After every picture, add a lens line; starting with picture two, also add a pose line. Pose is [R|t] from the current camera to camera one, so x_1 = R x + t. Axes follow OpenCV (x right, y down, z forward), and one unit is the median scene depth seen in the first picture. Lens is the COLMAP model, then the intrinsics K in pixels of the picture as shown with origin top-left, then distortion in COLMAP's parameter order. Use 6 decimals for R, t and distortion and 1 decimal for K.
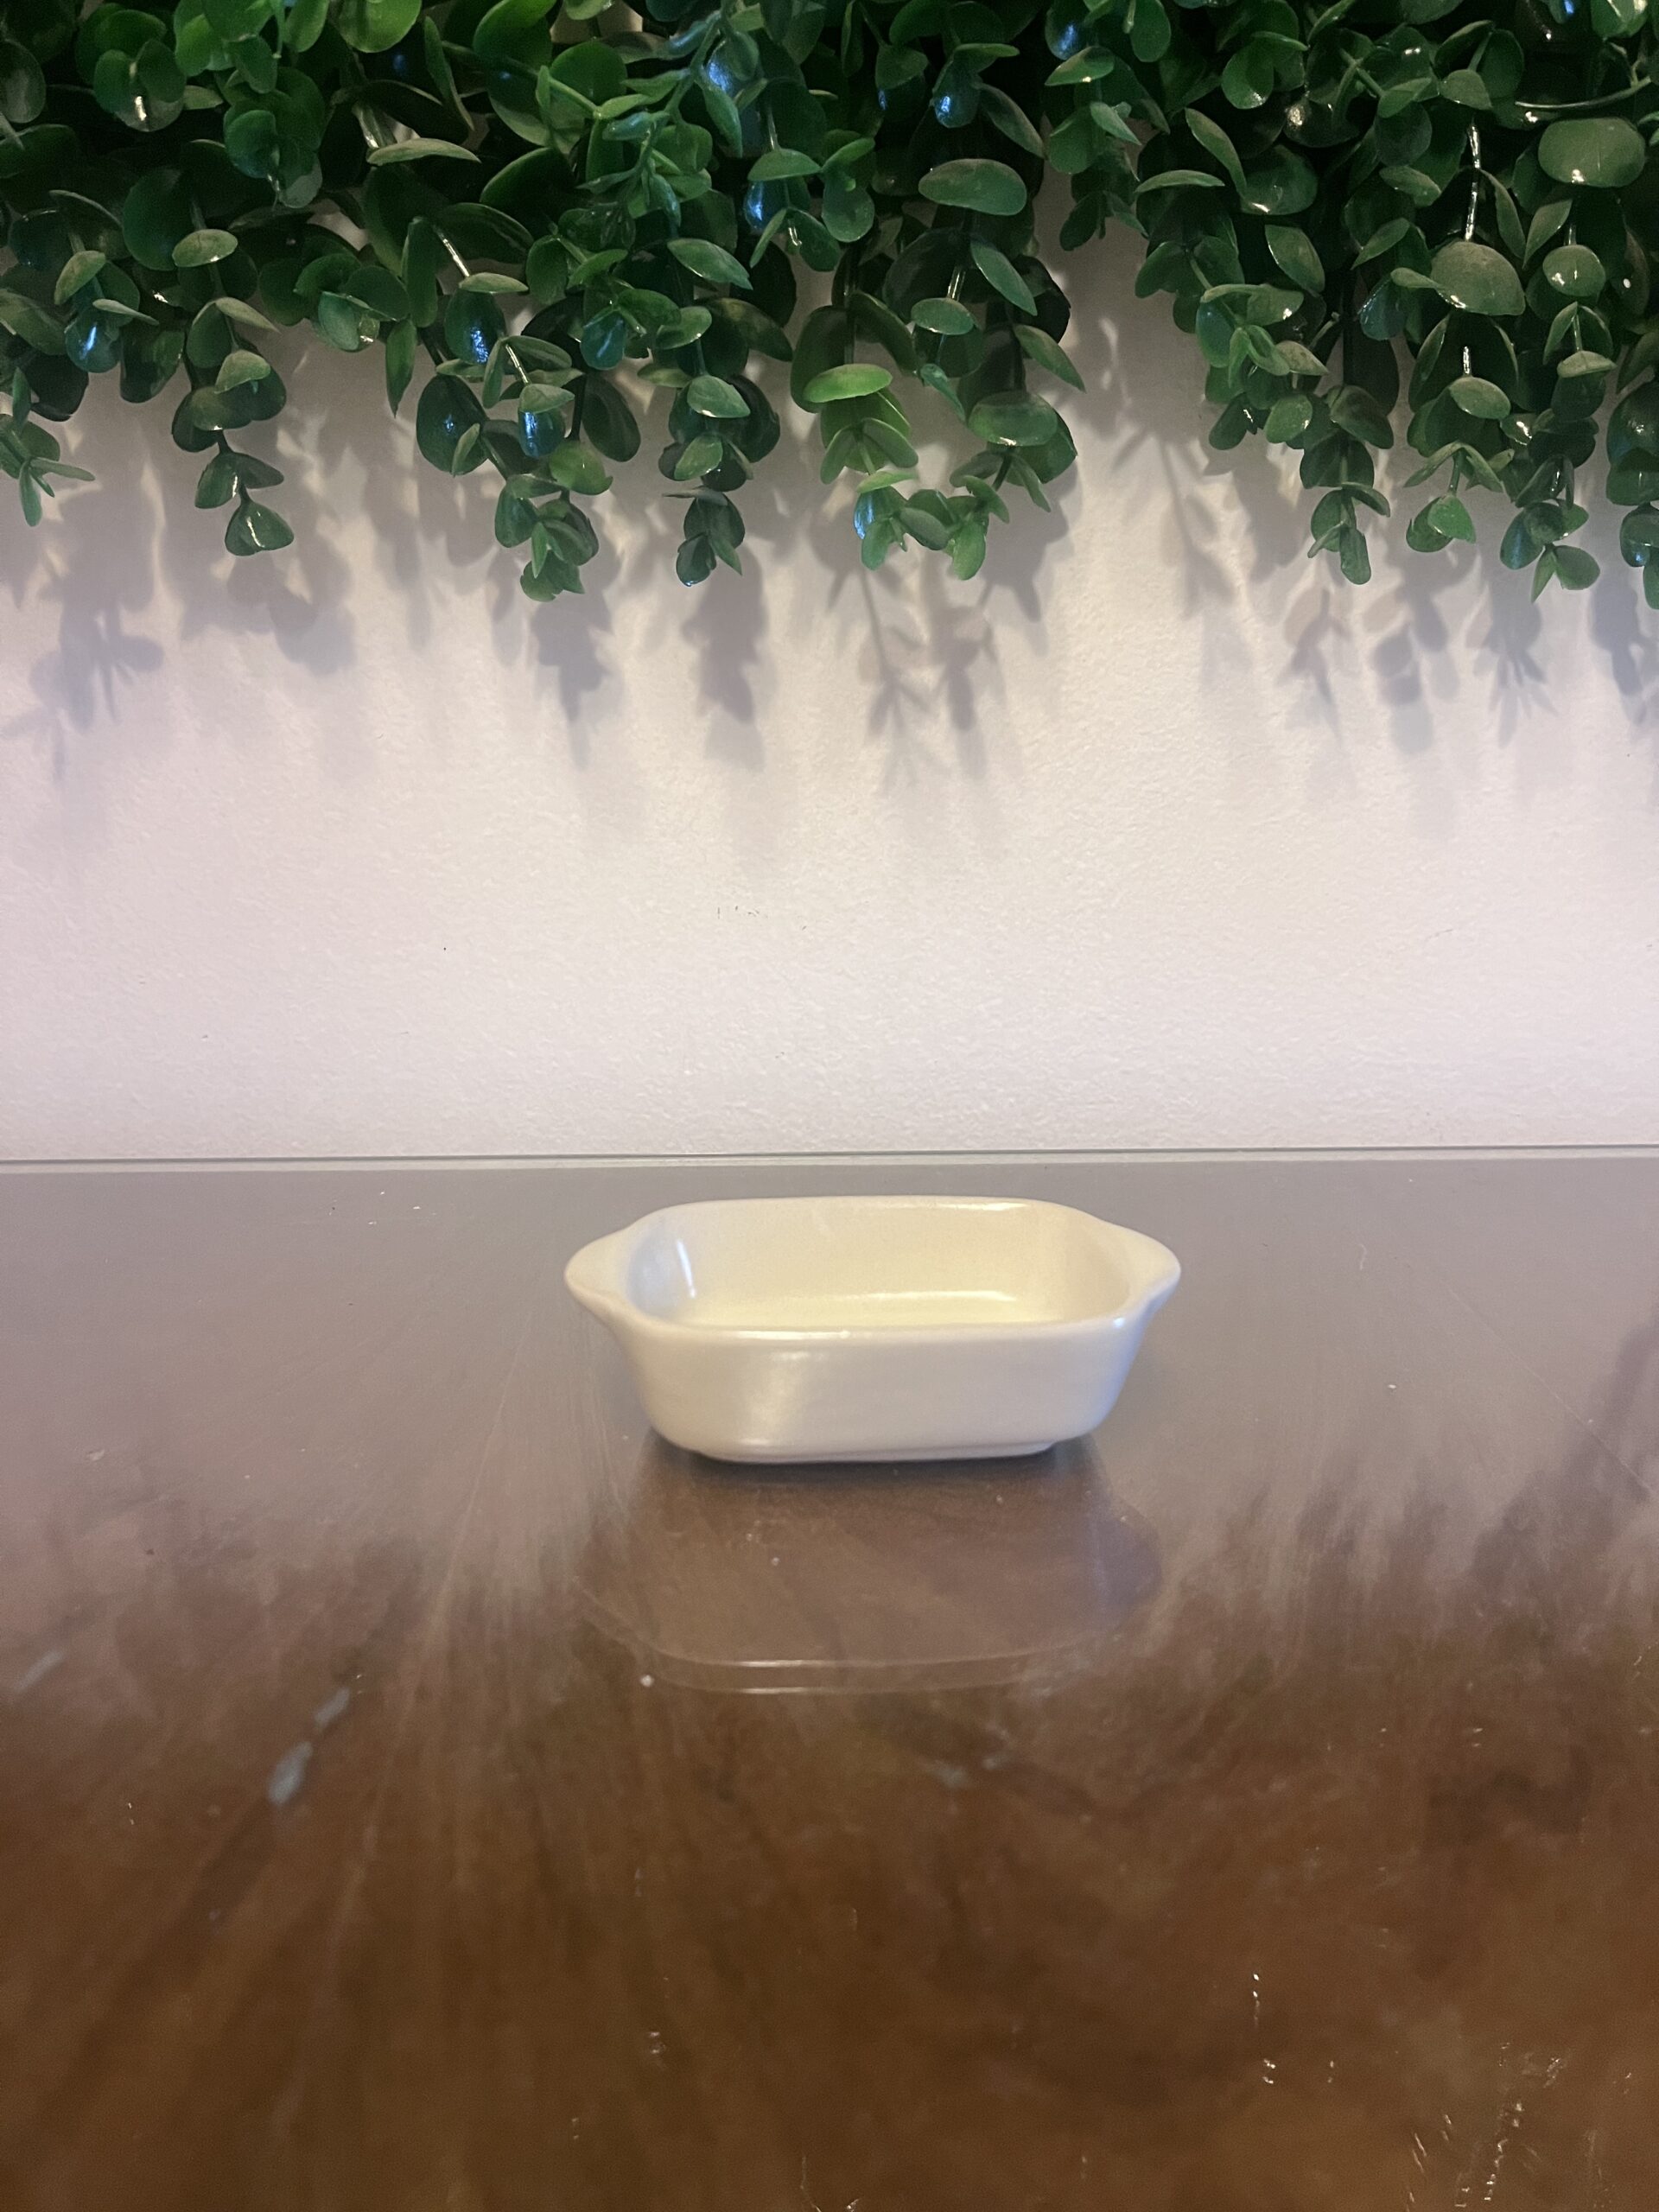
lens RADIAL K [[1745.1, 0, 875.1], [0, 1745.1, 1102.4], [0, 0, 1]] dist [0.039770, -0.065077]
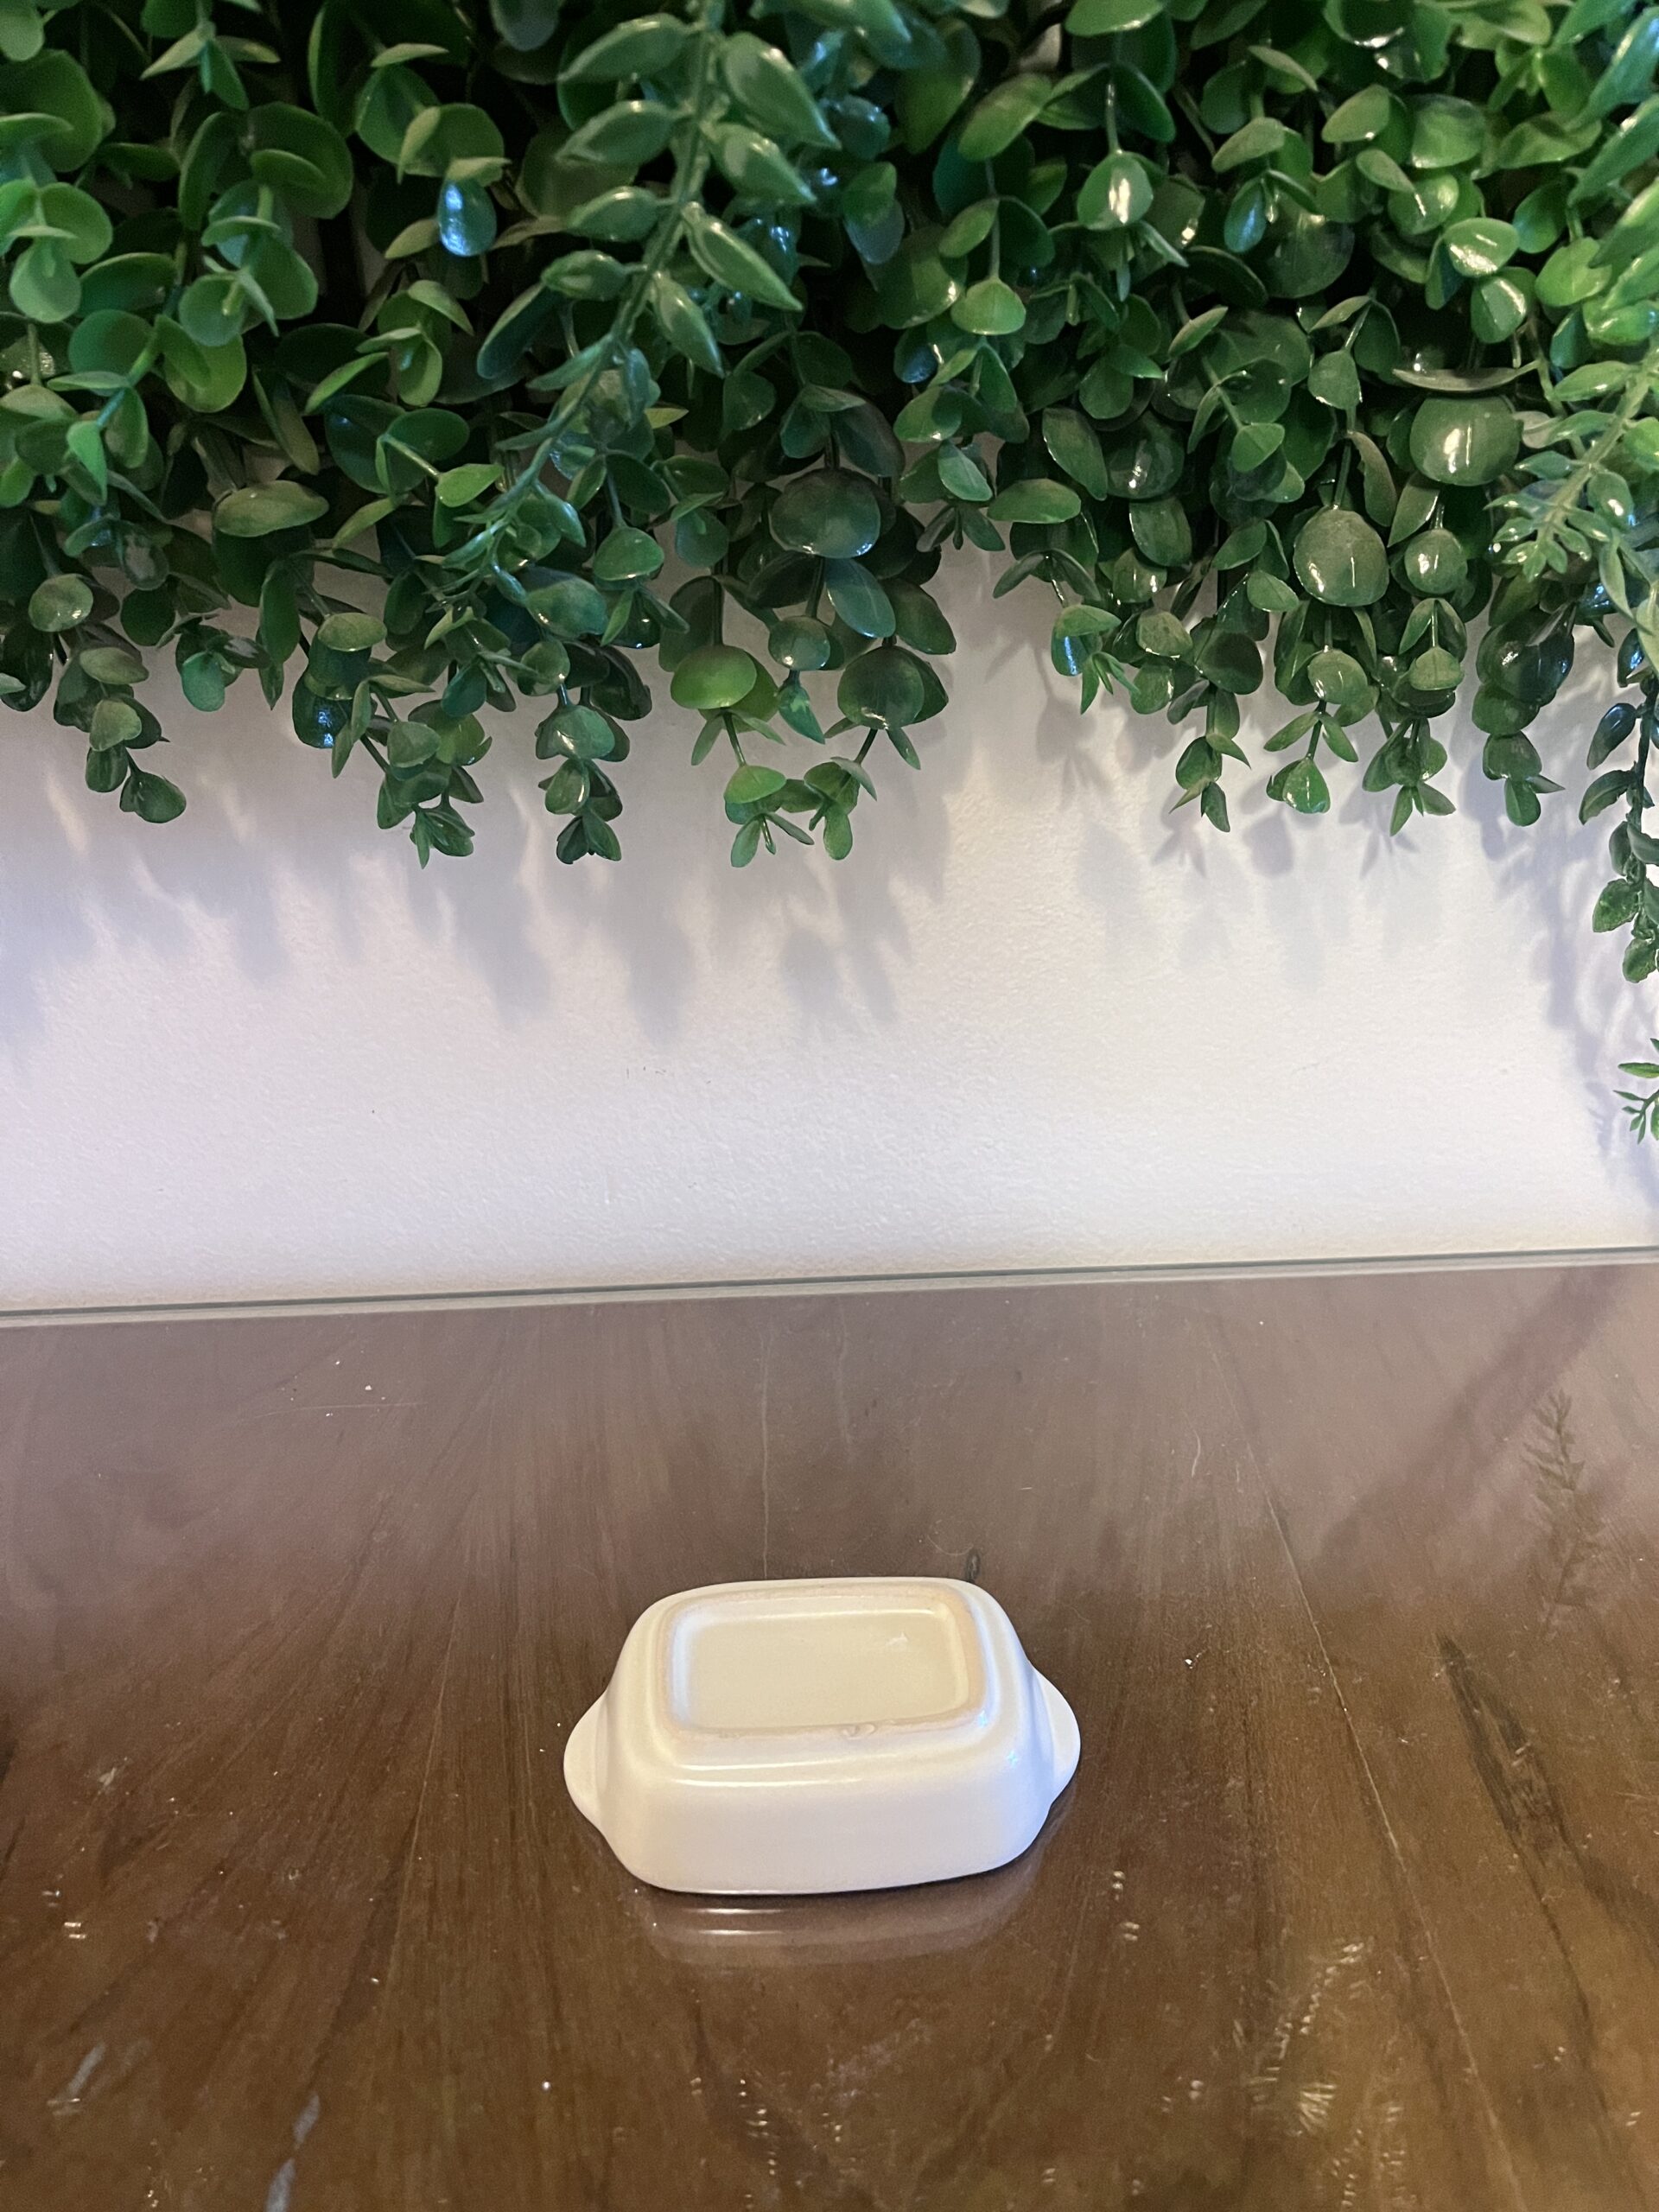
lens RADIAL K [[1745.1, 0, 871.5], [0, 1745.1, 1109.3], [0, 0, 1]] dist [0.039770, -0.065077]
pose [[0.999929, -0.011238, -0.004057, 0.064435], [0.011897, 0.967747, 0.251641, -0.358104], [0.001098, -0.251672, 0.967812, -0.038559]]
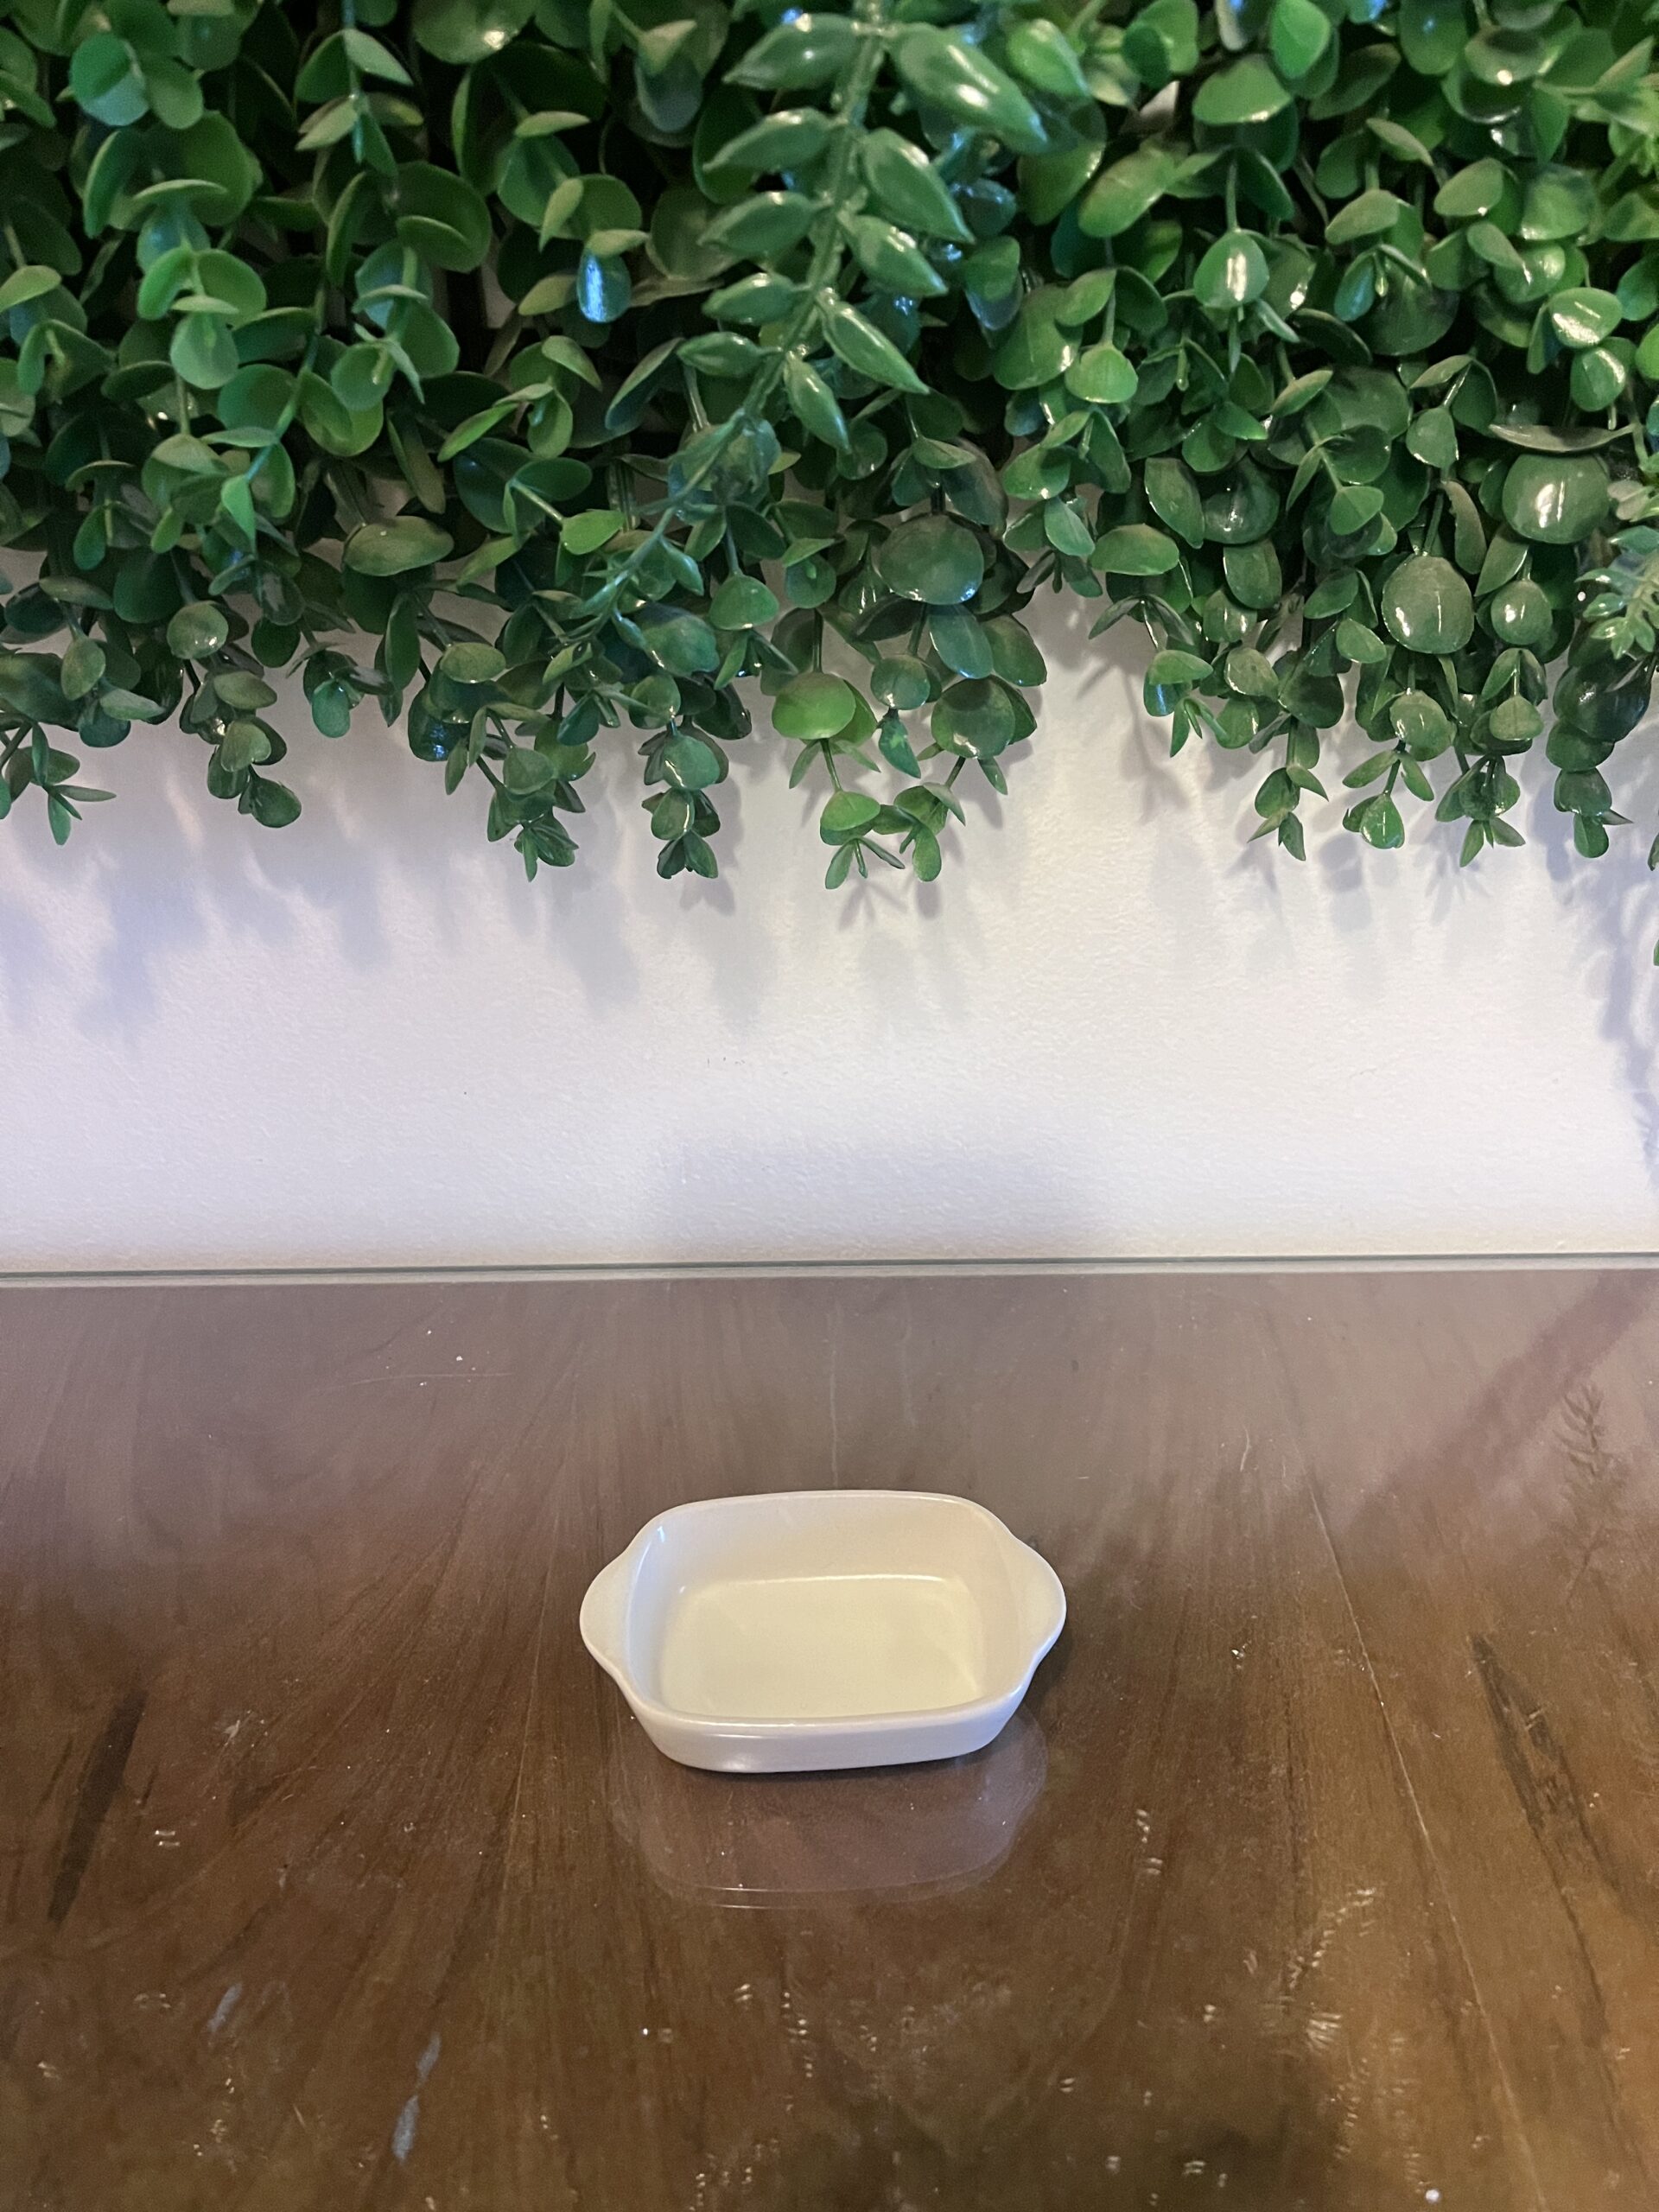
lens RADIAL K [[1745.1, 0, 863.7], [0, 1745.1, 1112.3], [0, 0, 1]] dist [0.039770, -0.065077]
pose [[0.999664, 0.017420, -0.019209, 0.031733], [-0.010616, 0.950763, 0.309736, -0.428113], [0.023659, -0.309428, 0.950629, -0.063225]]
